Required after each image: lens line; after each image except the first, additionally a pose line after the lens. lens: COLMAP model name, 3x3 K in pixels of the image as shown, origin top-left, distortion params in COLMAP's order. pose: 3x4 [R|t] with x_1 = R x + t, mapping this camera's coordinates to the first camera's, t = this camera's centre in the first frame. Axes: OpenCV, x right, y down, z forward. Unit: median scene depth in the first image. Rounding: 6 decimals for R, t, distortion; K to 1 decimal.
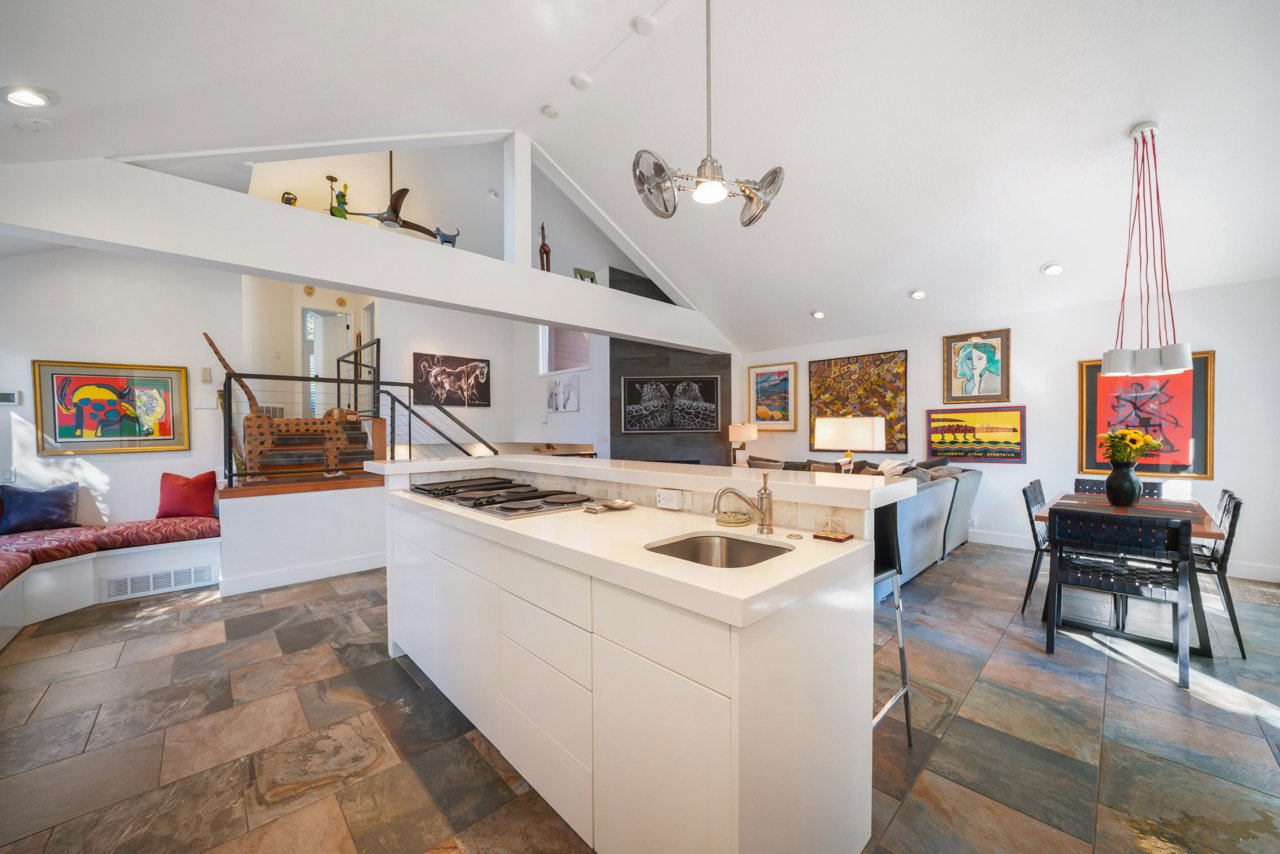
lens RADIAL K [[463.6, 0, 636.0], [0, 463.6, 435.1], [0, 0, 1]] dist [-0.021053, 0.001869]
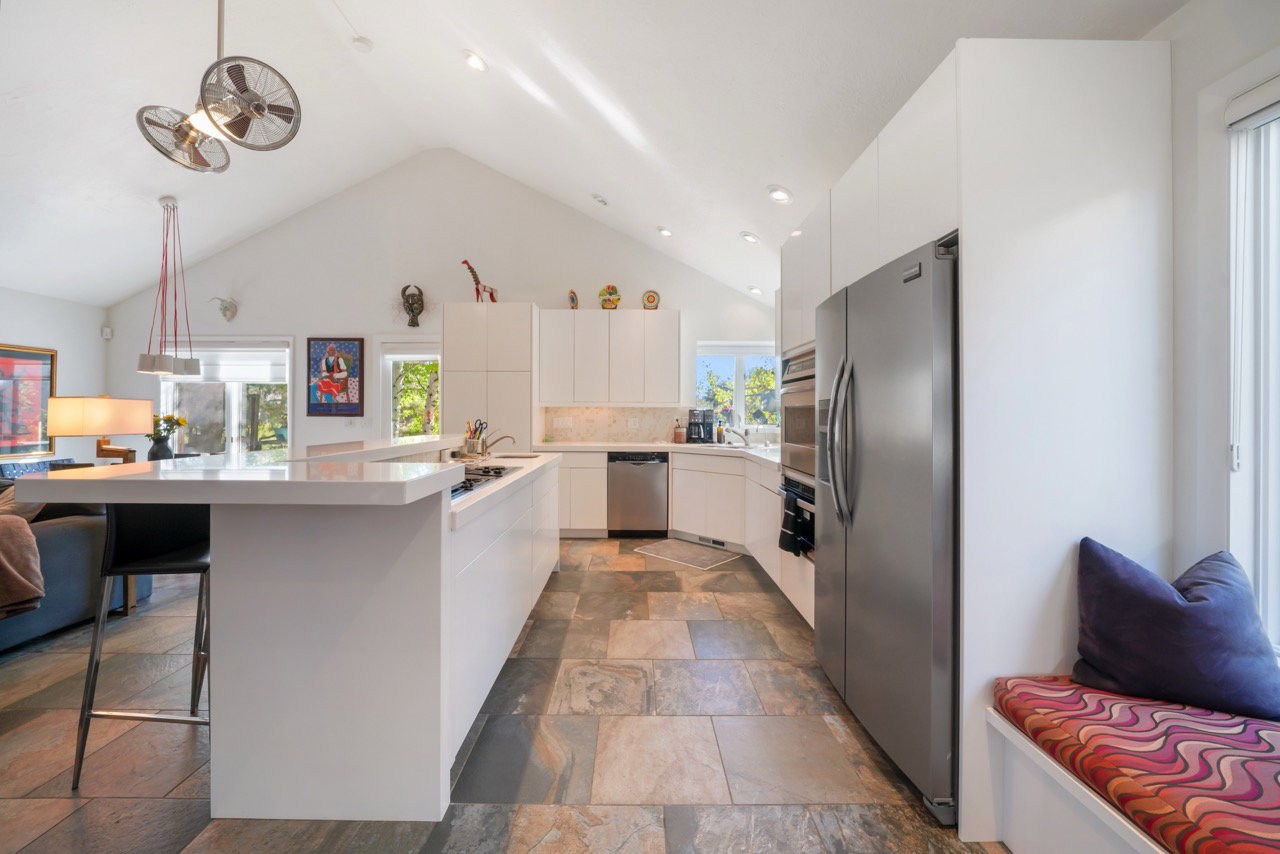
lens RADIAL K [[463.6, 0, 644.9], [0, 463.6, 430.1], [0, 0, 1]] dist [-0.021053, 0.001869]
pose [[-0.741972, -0.017040, 0.670214, -0.594384], [0.009299, 0.999319, 0.035702, 0.001549], [-0.670366, 0.032722, -0.741309, 0.681474]]
